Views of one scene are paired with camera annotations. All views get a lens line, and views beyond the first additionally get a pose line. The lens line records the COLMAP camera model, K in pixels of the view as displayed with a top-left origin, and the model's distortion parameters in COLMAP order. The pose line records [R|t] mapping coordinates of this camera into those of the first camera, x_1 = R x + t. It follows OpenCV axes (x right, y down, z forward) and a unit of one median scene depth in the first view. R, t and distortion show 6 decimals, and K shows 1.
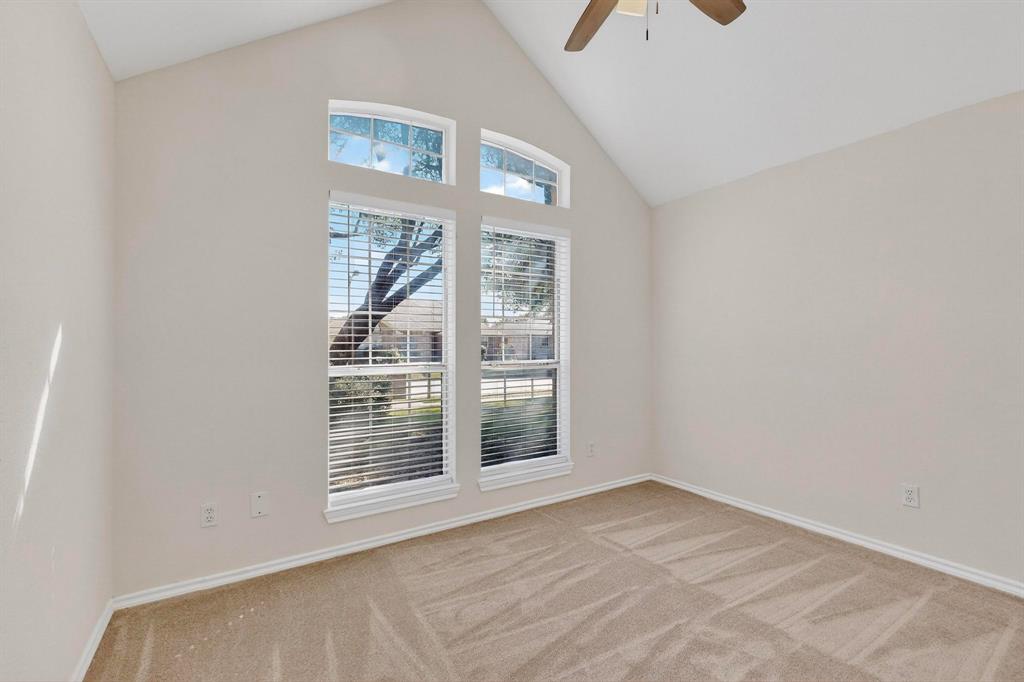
lens RADIAL K [[448.2, 0, 506.9], [0, 448.2, 341.5], [0, 0, 1]] dist [0.002518, 0.000160]
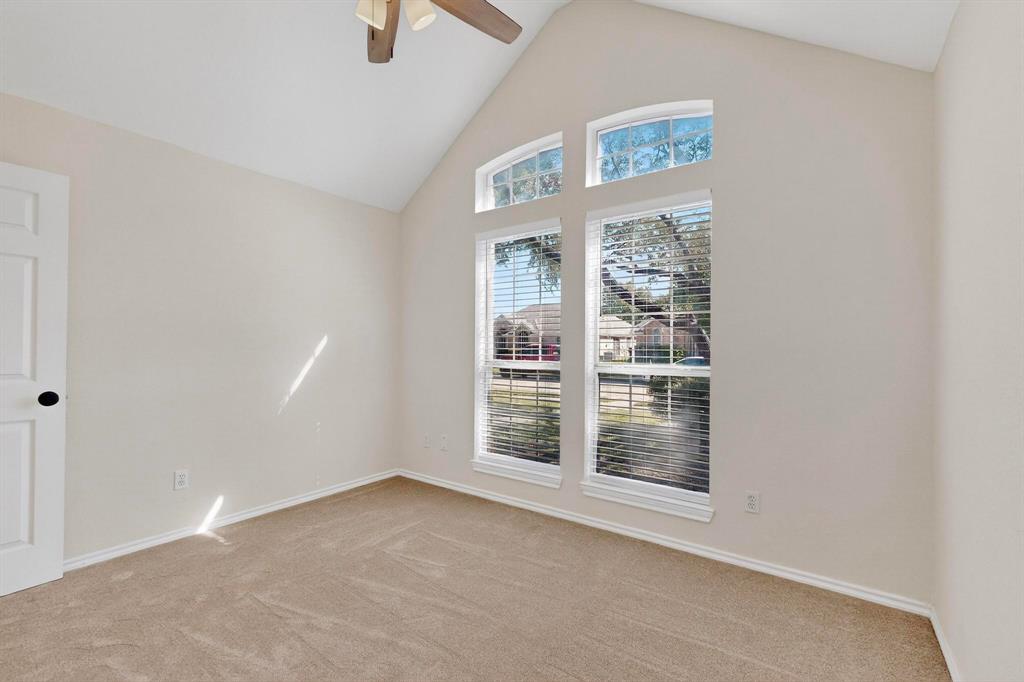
lens RADIAL K [[448.2, 0, 513.7], [0, 448.2, 342.9], [0, 0, 1]] dist [0.002518, 0.000160]
pose [[0.364431, 0.004393, -0.931220, 0.741806], [0.002362, 0.999981, 0.005642, -0.003114], [0.931227, -0.004255, 0.364414, 0.463667]]
